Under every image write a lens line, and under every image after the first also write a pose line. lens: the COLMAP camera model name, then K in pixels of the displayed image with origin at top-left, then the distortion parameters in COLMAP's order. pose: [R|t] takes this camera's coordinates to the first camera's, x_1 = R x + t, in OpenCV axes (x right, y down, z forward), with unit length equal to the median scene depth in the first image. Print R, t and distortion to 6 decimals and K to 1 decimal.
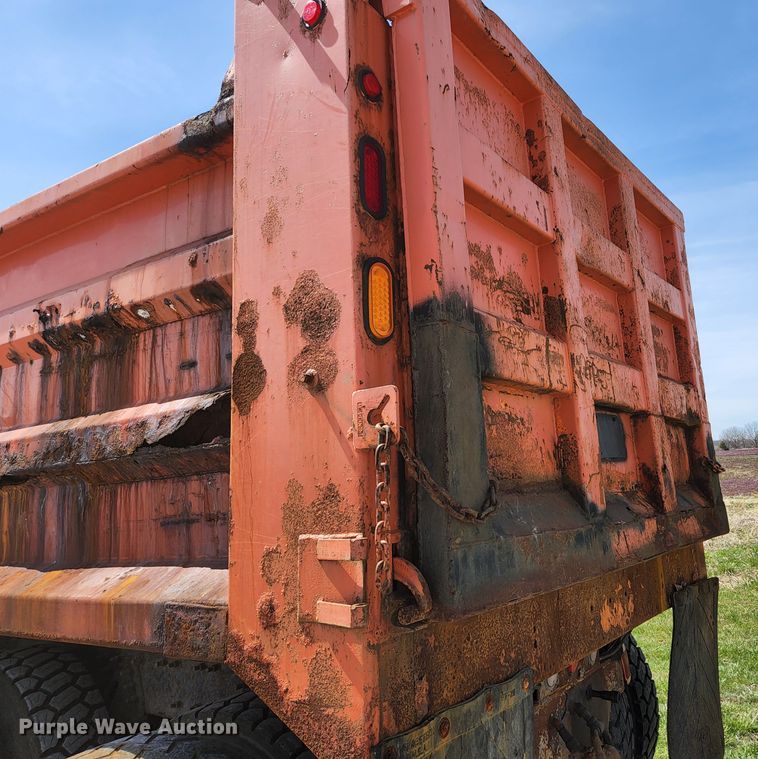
lens RADIAL K [[687.9, 0, 496.1], [0, 687.9, 361.9], [0, 0, 1]] dist [0.085242, -0.049206]
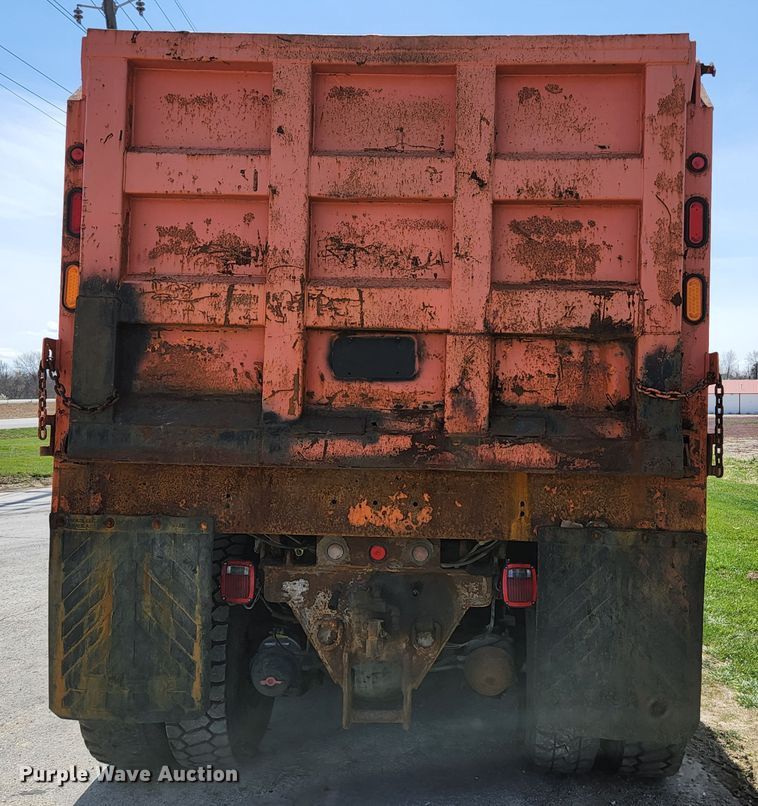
lens RADIAL K [[931.3, 0, 421.6], [0, 931.3, 409.3], [0, 0, 1]] dist [0.066725, 0.000000]
pose [[0.472850, 0.043189, -0.880084, 1.837142], [0.114257, 0.987360, 0.109841, 0.044947], [0.873704, -0.152494, 0.461939, 0.477411]]
